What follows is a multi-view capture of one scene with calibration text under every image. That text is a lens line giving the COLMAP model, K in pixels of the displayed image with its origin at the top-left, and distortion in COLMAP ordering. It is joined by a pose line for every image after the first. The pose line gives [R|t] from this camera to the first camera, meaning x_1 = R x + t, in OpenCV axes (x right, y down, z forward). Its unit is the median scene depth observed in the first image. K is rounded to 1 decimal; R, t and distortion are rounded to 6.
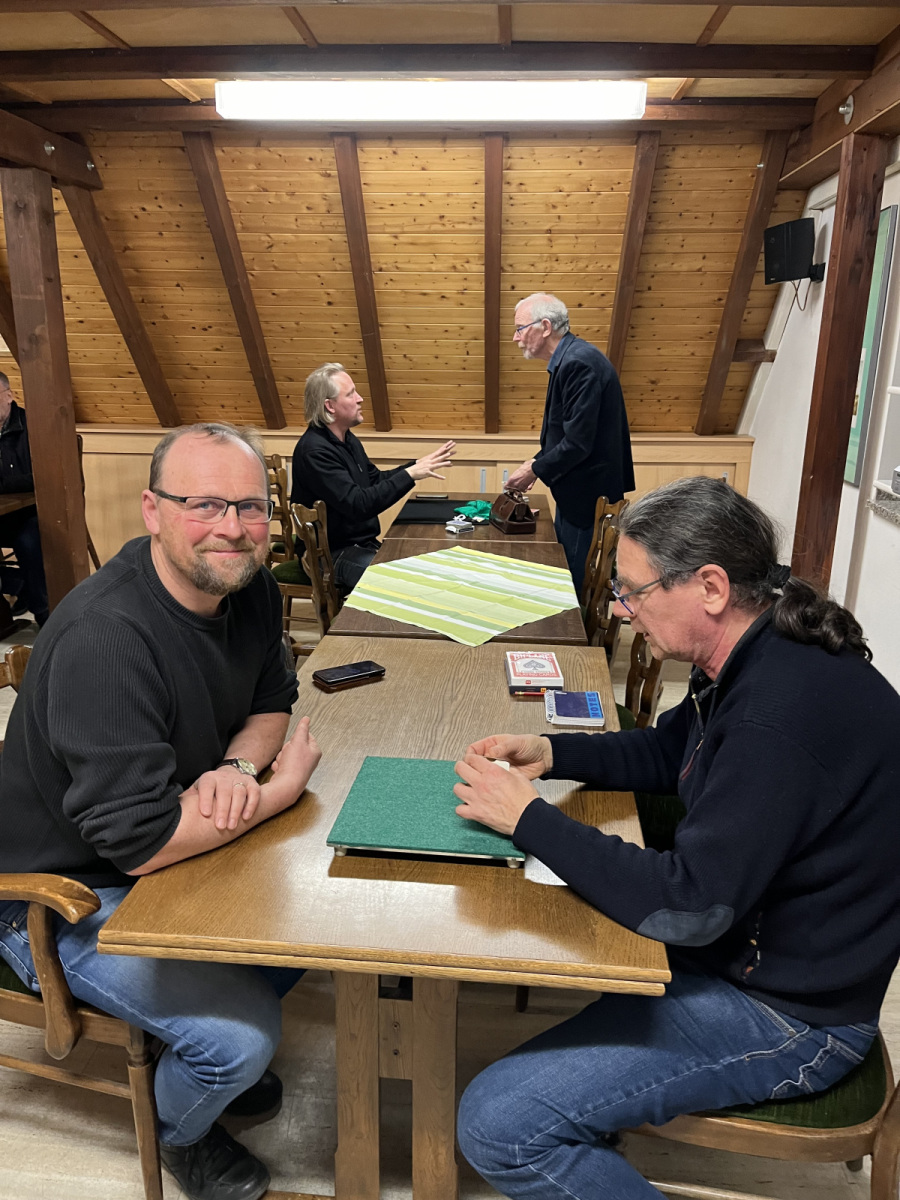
lens RADIAL K [[918.6, 0, 449.2], [0, 918.6, 598.3], [0, 0, 1]] dist [0.058896, -0.087462]
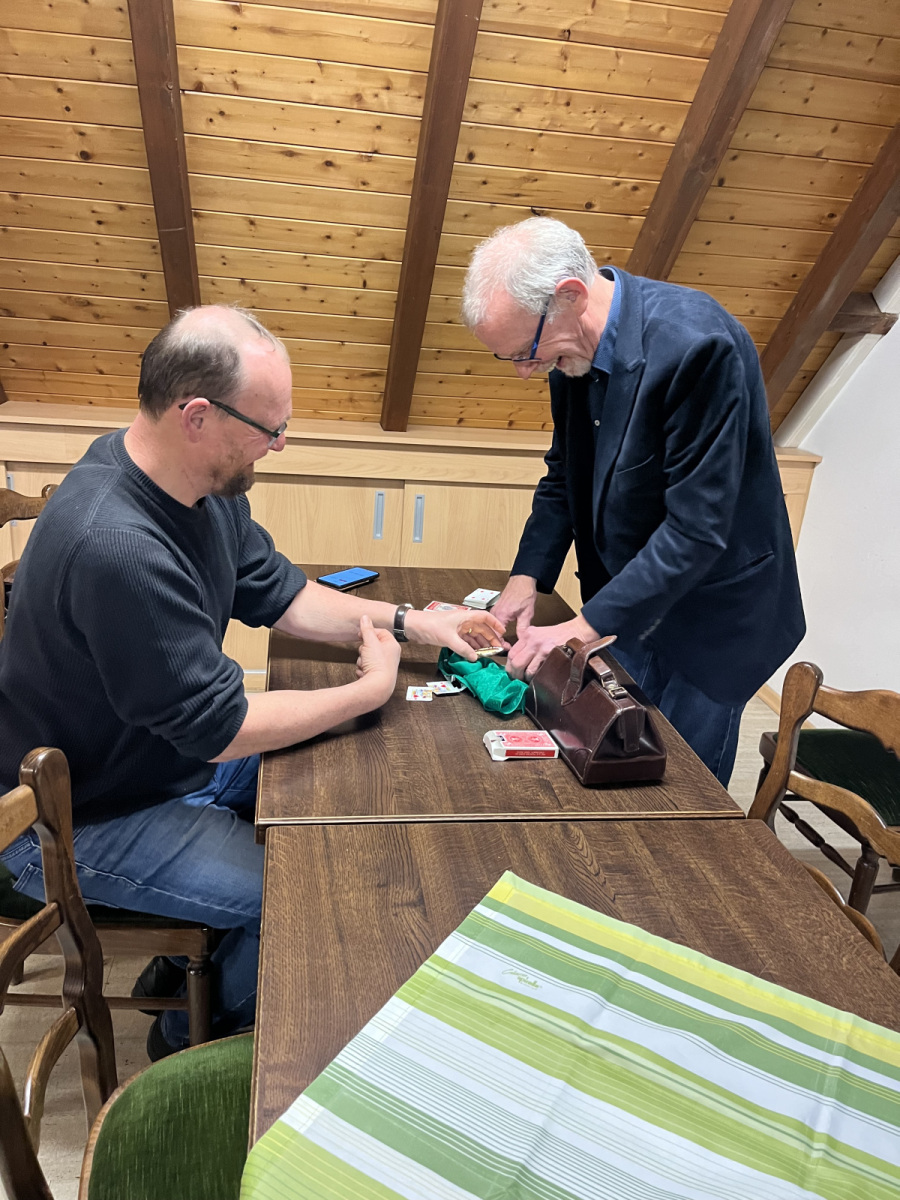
lens RADIAL K [[918.6, 0, 449.3], [0, 918.6, 608.6], [0, 0, 1]] dist [0.058896, -0.087462]
pose [[0.974747, -0.010259, 0.223077, -0.056716], [-0.004312, 0.997893, 0.064733, -0.120497], [-0.223271, -0.064060, 0.972649, 0.485858]]
